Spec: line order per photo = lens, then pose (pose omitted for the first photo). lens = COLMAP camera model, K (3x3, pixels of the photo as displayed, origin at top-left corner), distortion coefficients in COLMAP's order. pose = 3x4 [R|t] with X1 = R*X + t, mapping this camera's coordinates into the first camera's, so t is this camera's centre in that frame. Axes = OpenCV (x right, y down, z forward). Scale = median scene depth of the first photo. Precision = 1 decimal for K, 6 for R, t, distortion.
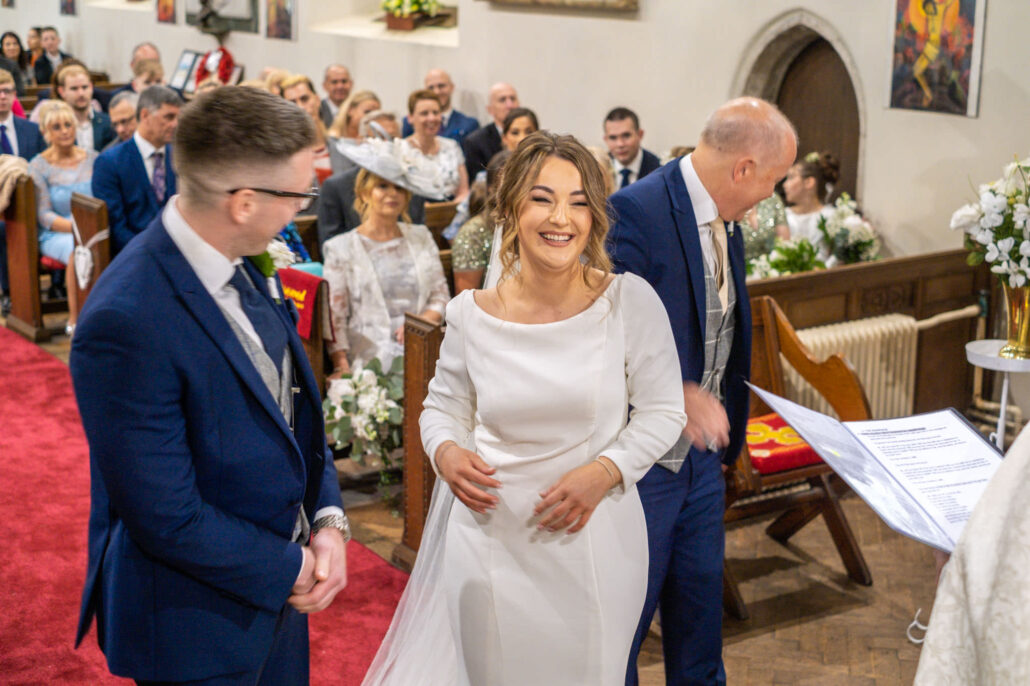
lens RADIAL K [[1608.5, 0, 517.8], [0, 1608.5, 325.4], [0, 0, 1]] dist [-0.019460, 0.037226]
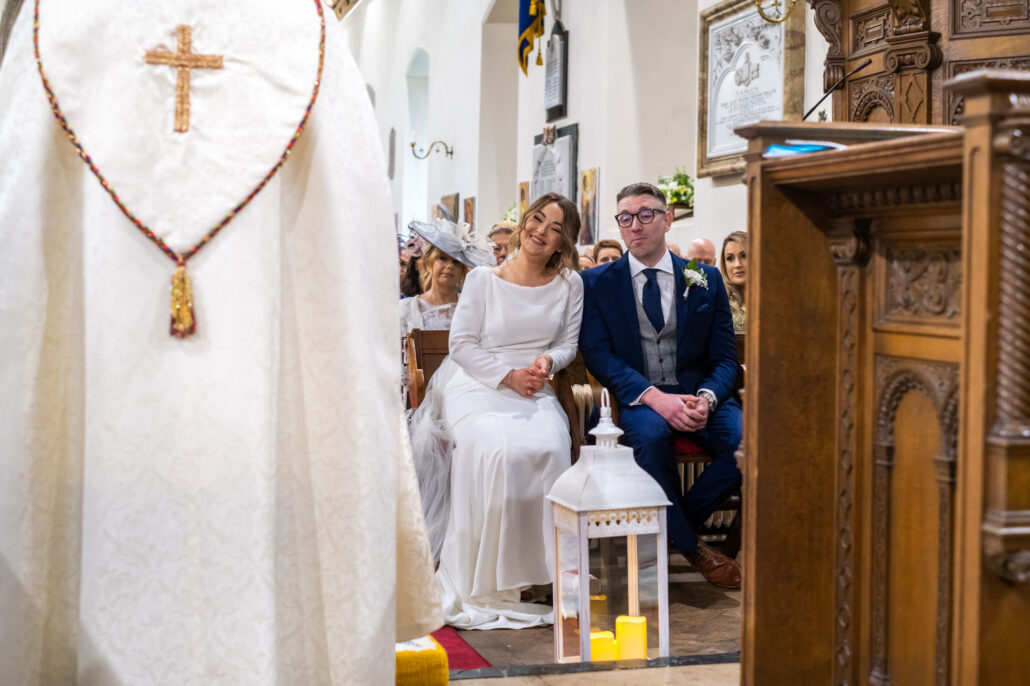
lens RADIAL K [[1608.5, 0, 517.8], [0, 1608.5, 325.4], [0, 0, 1]] dist [-0.019460, 0.037226]
pose [[0.934698, -0.000501, -0.355443, 0.317427], [-0.073809, 0.977928, -0.195472, 0.153277], [0.347696, 0.208942, 0.914030, -0.034584]]
